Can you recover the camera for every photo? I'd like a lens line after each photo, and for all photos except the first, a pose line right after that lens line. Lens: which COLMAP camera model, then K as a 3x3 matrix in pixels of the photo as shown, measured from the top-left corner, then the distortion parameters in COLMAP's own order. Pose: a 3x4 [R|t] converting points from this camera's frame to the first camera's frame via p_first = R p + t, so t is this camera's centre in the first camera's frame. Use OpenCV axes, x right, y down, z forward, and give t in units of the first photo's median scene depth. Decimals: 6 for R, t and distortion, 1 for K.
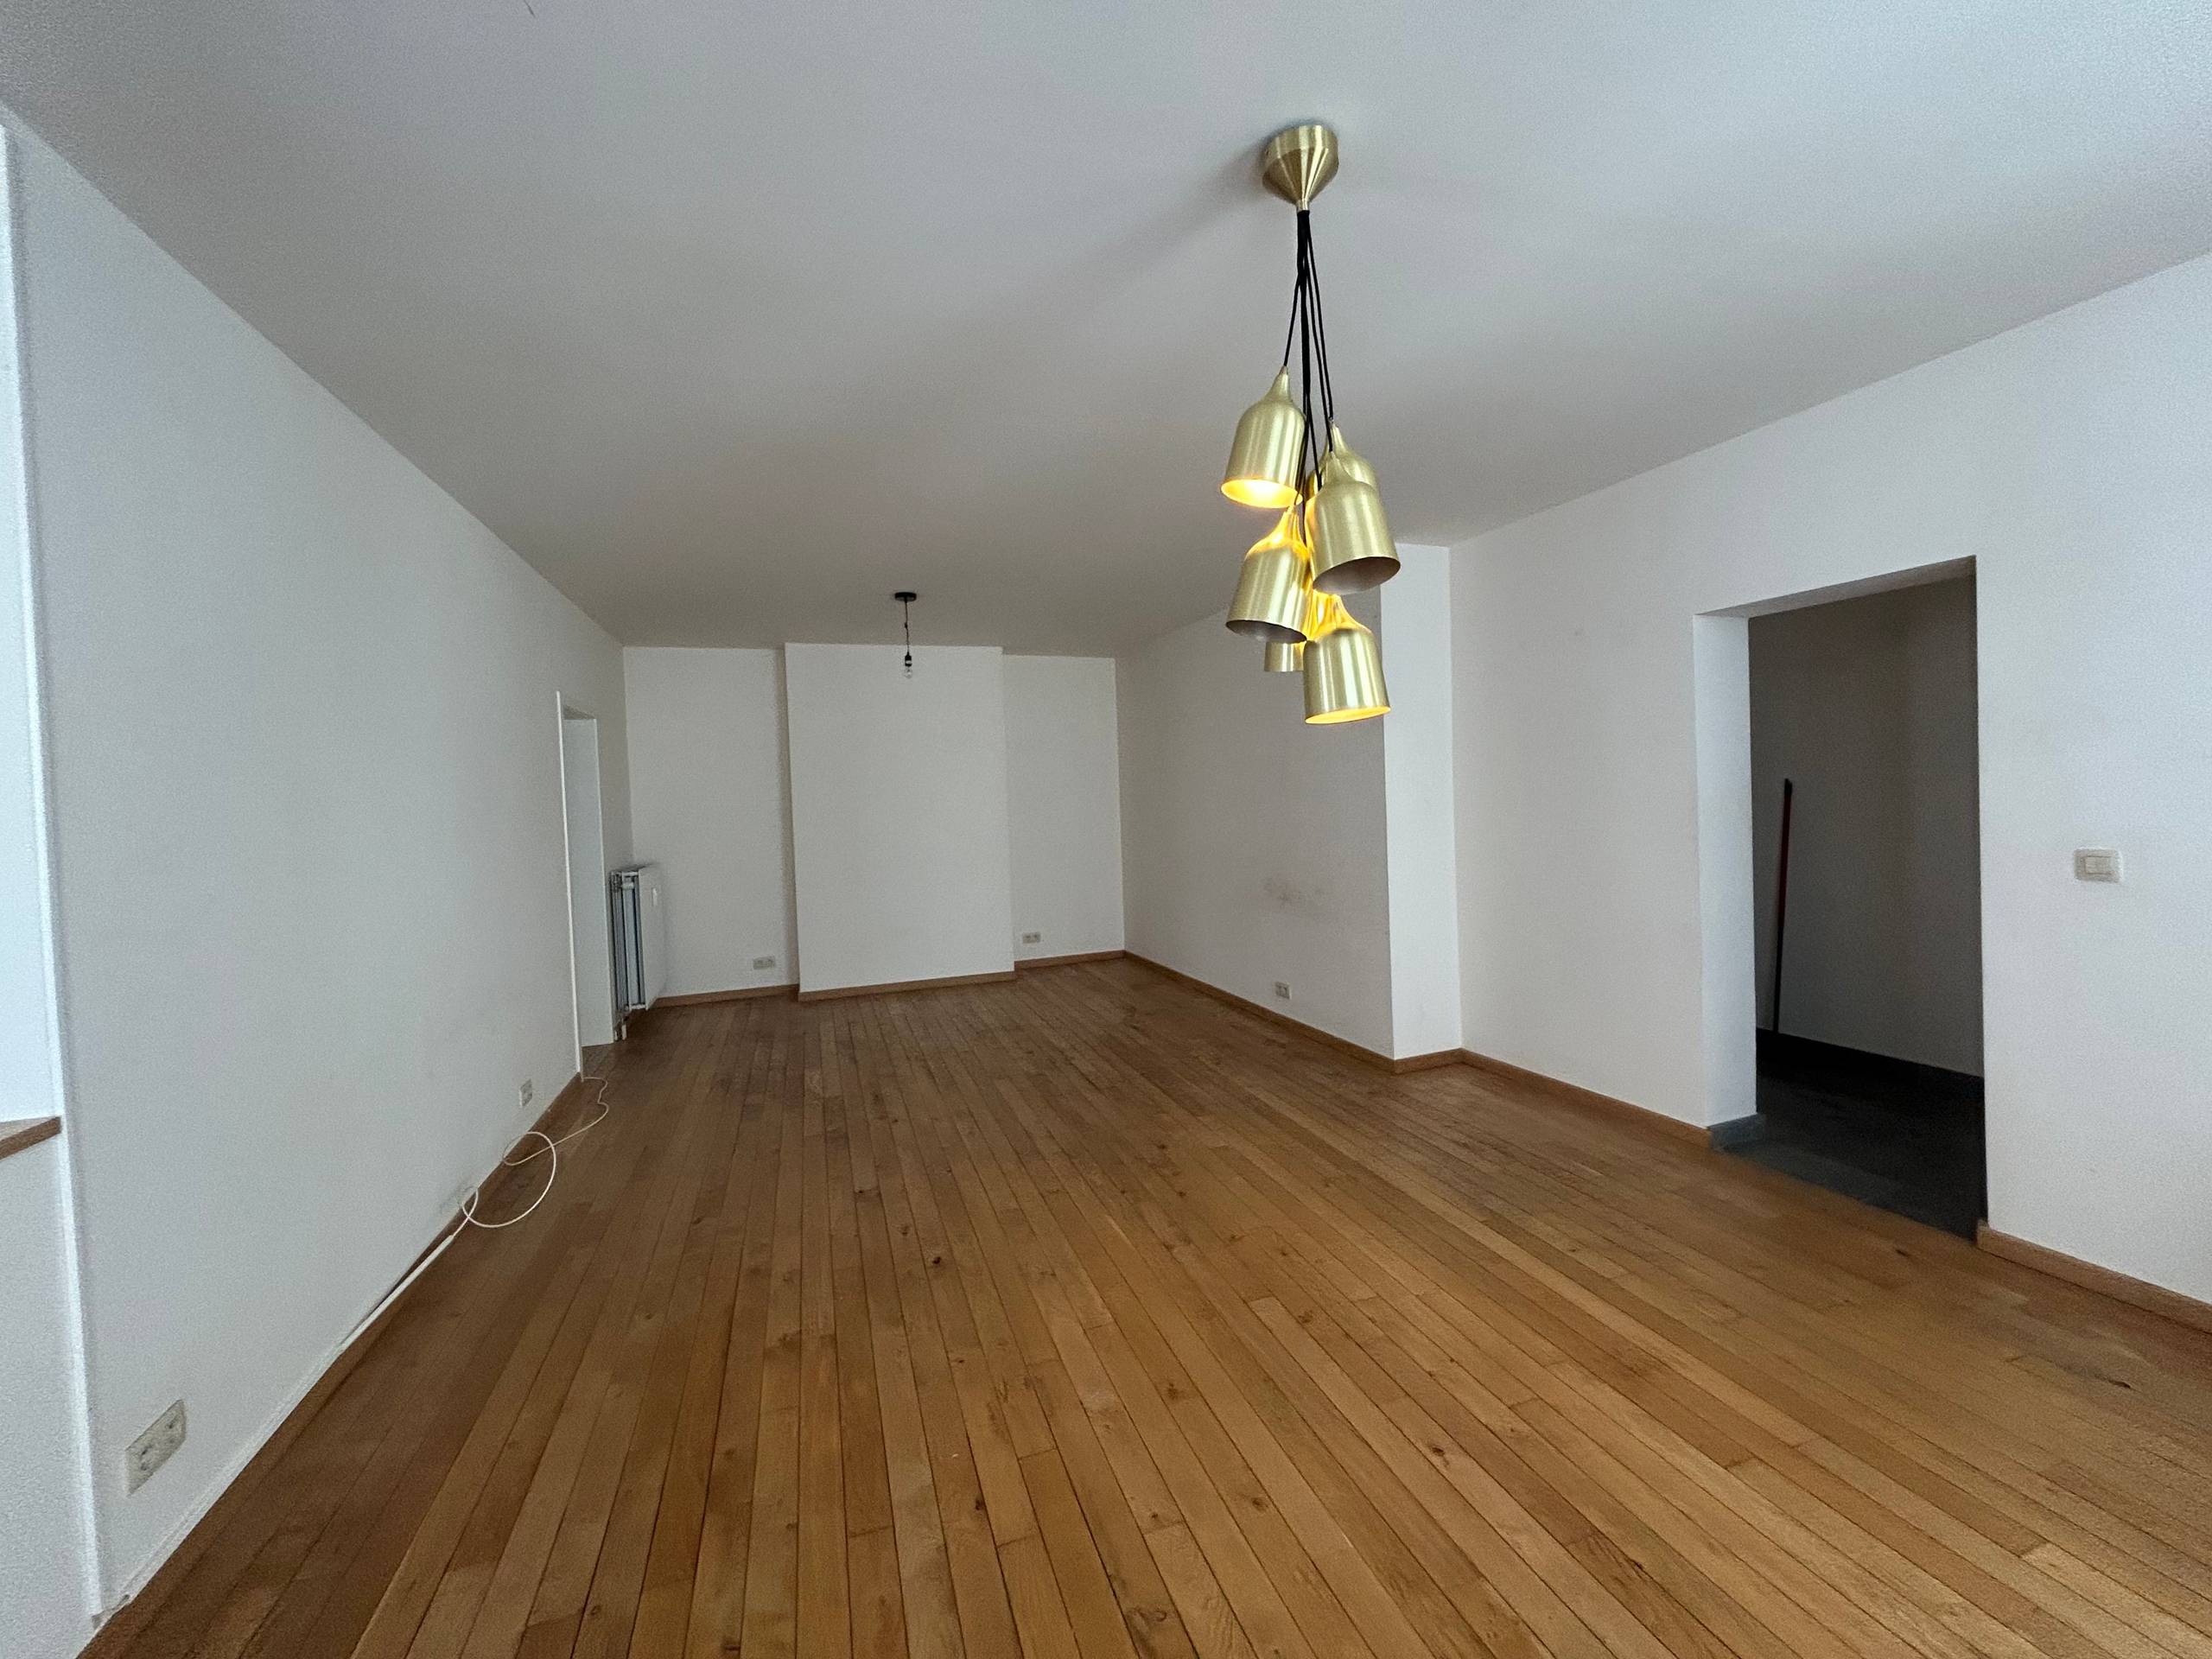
lens RADIAL K [[898.6, 0, 1105.9], [0, 898.6, 828.2], [0, 0, 1]] dist [0.001248, 0.000253]
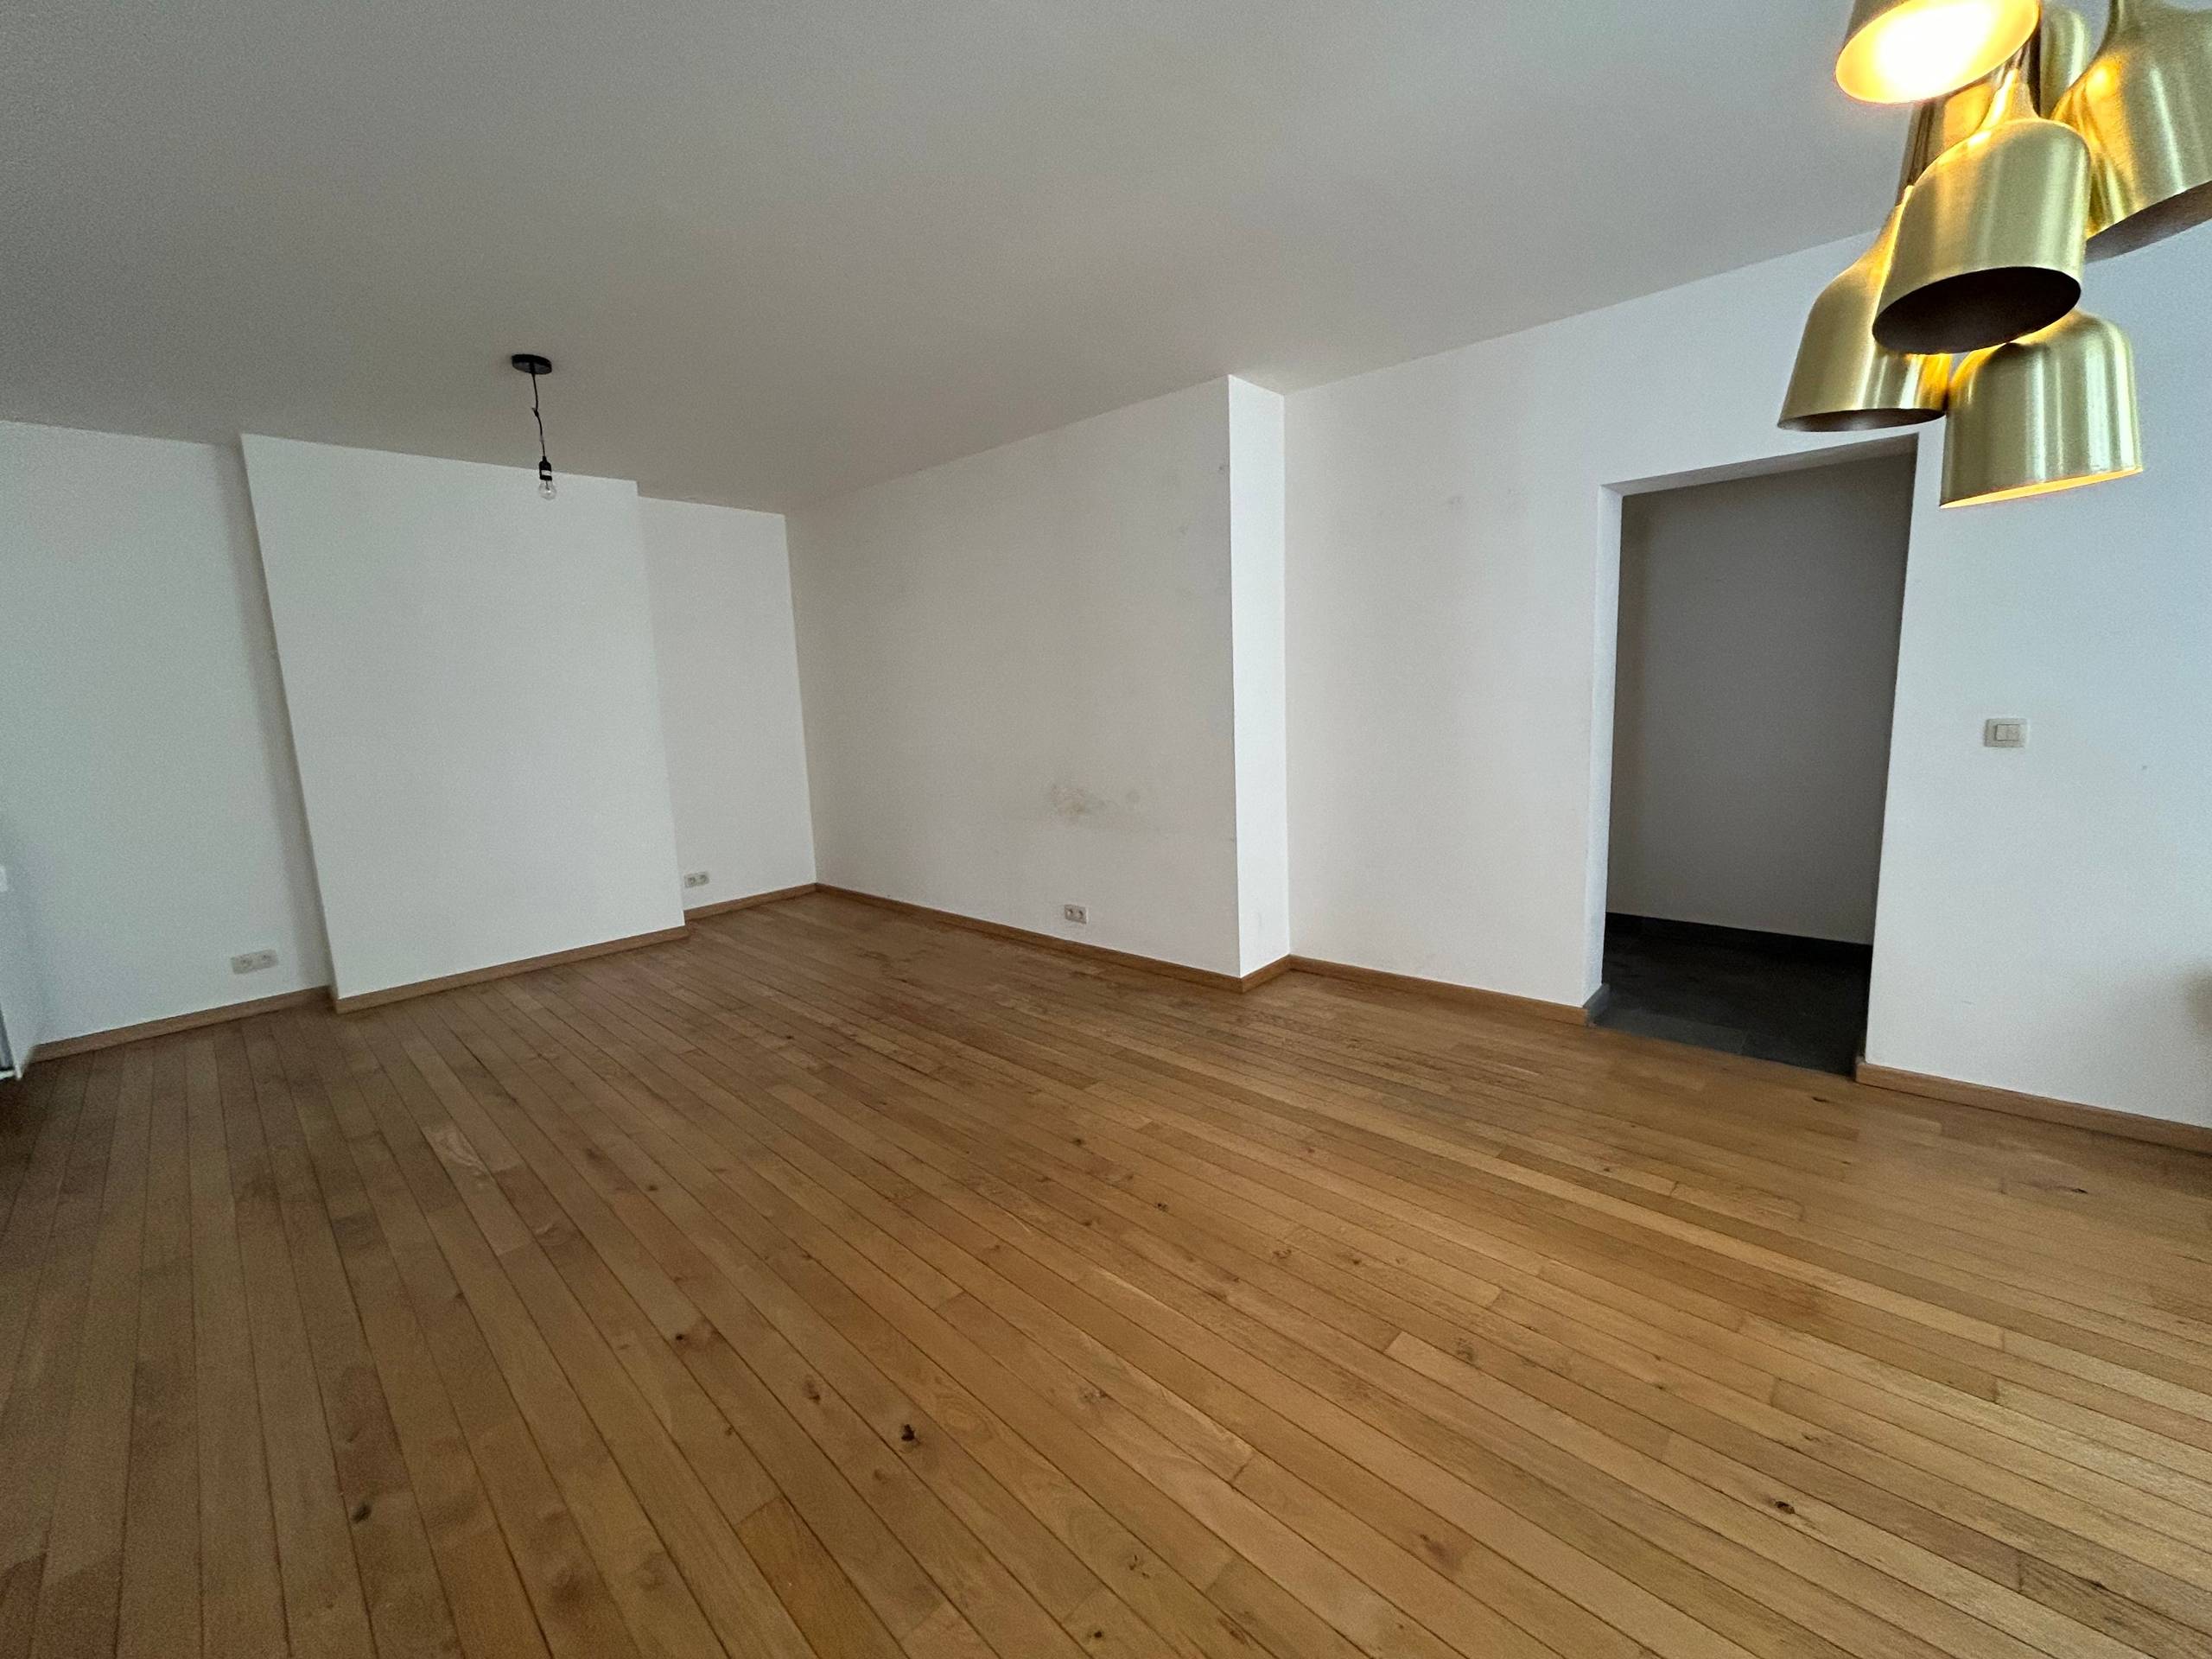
lens RADIAL K [[898.6, 0, 1105.9], [0, 898.6, 824.0], [0, 0, 1]] dist [0.001248, 0.000253]
pose [[0.887961, -0.070771, 0.454440, -0.237001], [0.025161, 0.994085, 0.105648, 0.005027], [-0.459229, -0.082377, 0.884490, 0.322512]]
